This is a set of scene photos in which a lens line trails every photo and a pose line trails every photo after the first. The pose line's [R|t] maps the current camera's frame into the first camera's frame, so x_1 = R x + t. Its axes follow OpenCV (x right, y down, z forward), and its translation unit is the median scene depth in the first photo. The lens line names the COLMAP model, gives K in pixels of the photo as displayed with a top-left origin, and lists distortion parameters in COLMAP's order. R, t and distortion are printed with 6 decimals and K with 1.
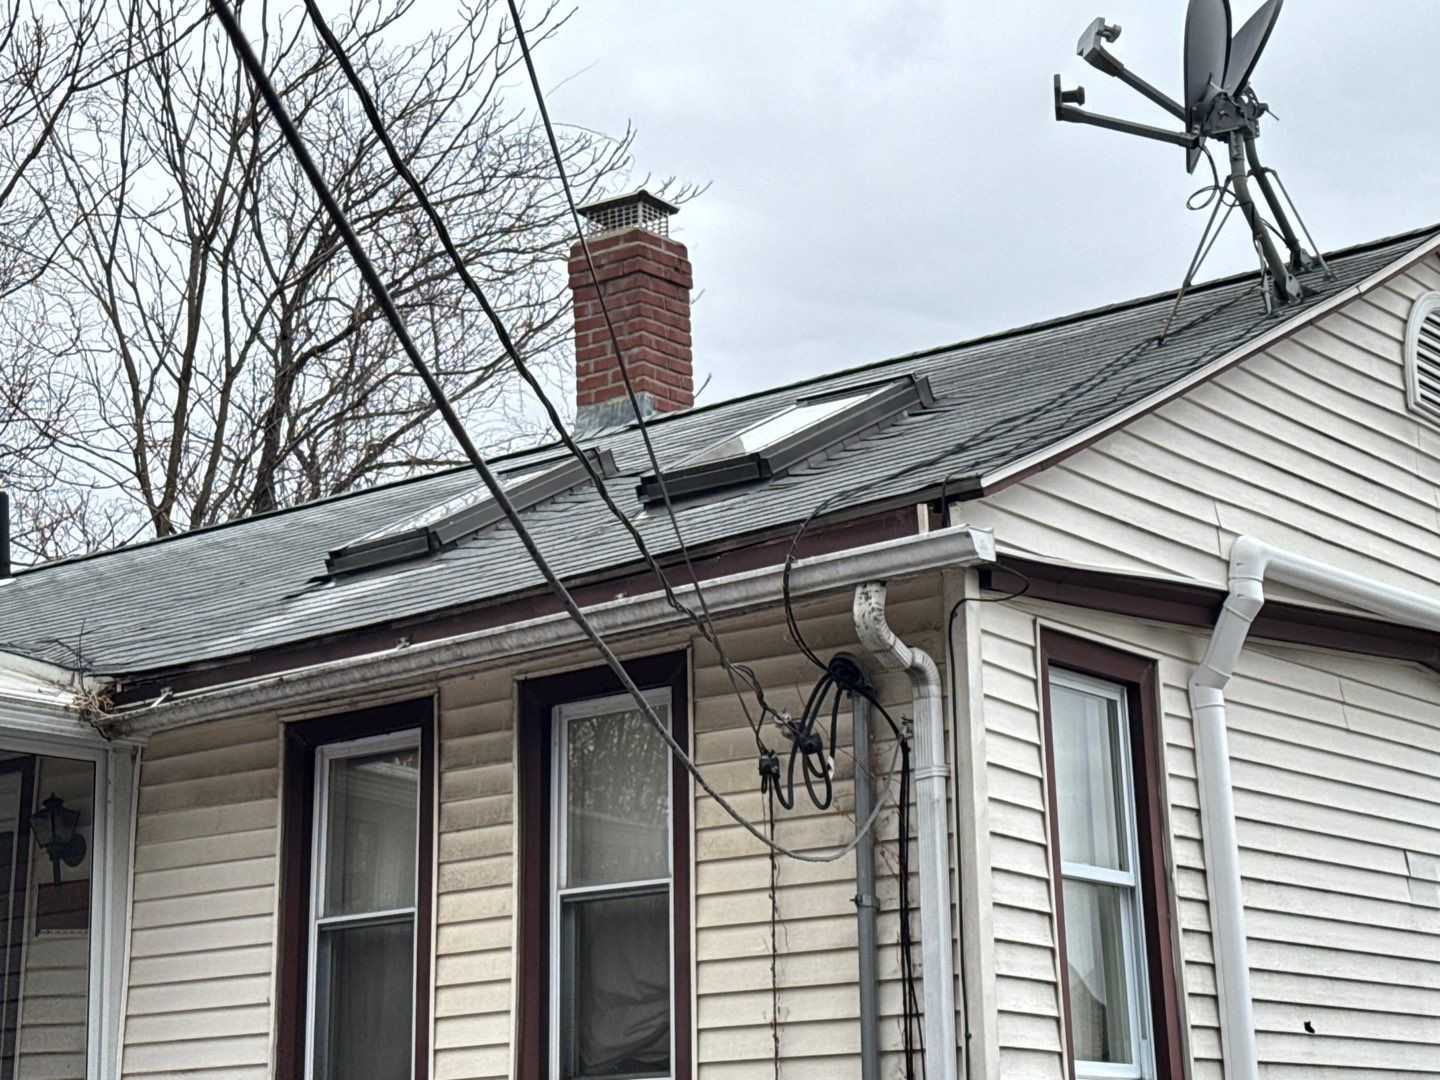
lens RADIAL K [[3060.5, 0, 717.7], [0, 3060.5, 541.7], [0, 0, 1]] dist [0.159519, 0.000000]
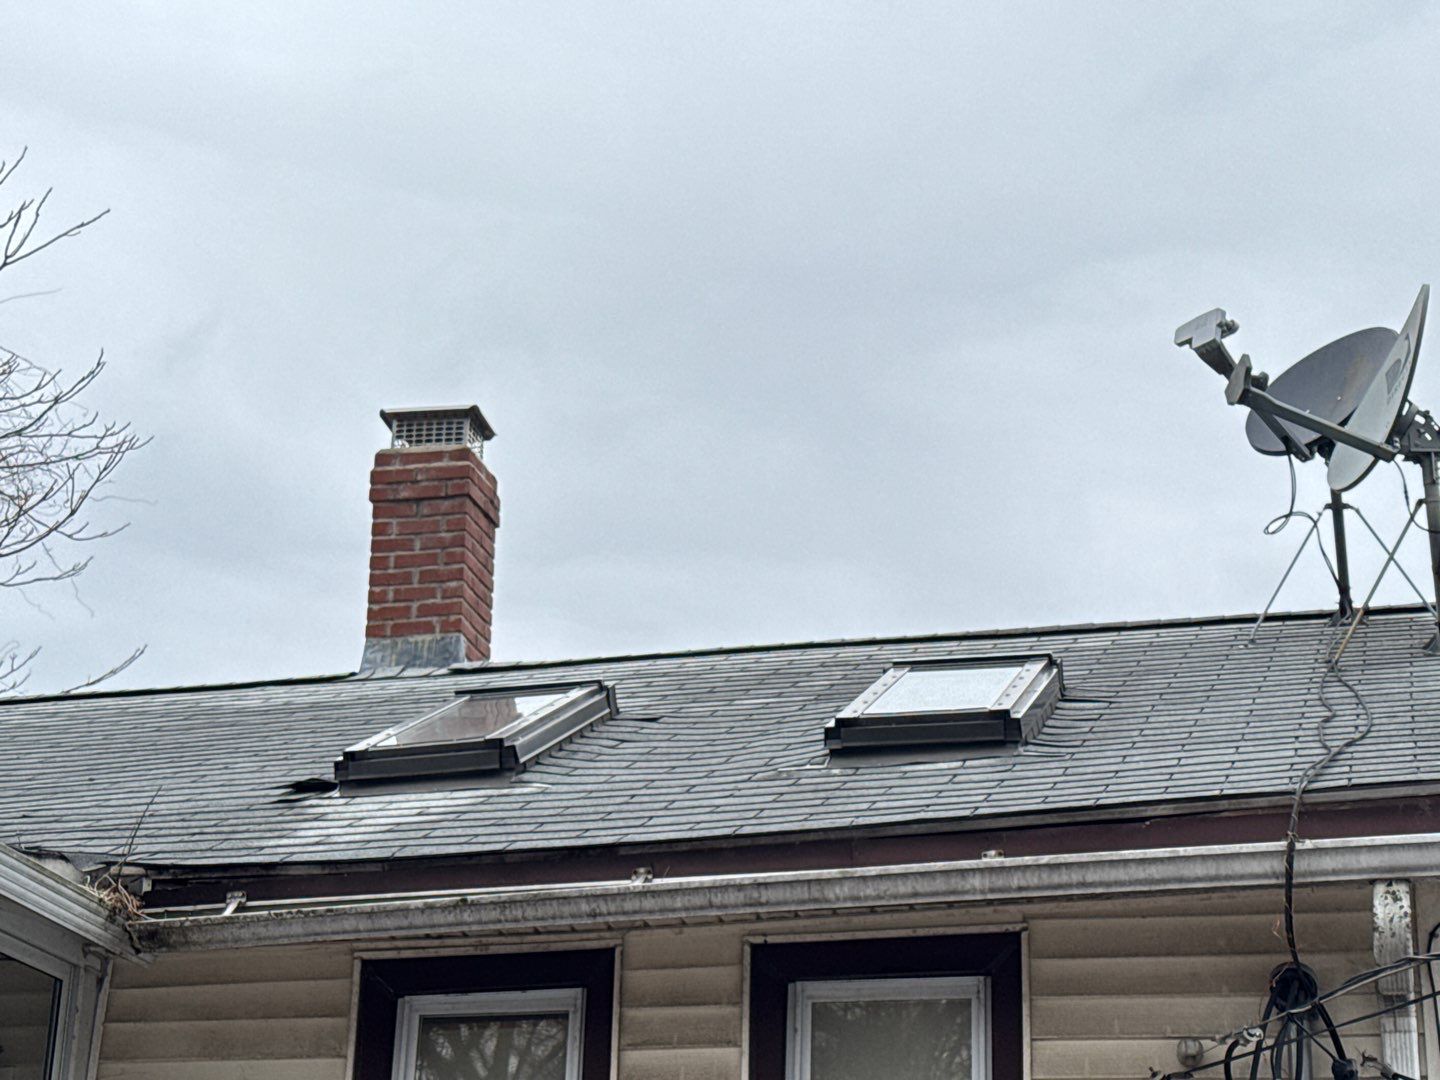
lens RADIAL K [[3060.5, 0, 701.7], [0, 3060.5, 450.7], [0, 0, 1]] dist [0.159519, 0.000000]
pose [[0.915296, 0.193664, 0.353168, -0.357645], [-0.134927, 0.973586, -0.184190, 0.064860], [-0.379511, 0.120936, 0.917249, 0.241979]]
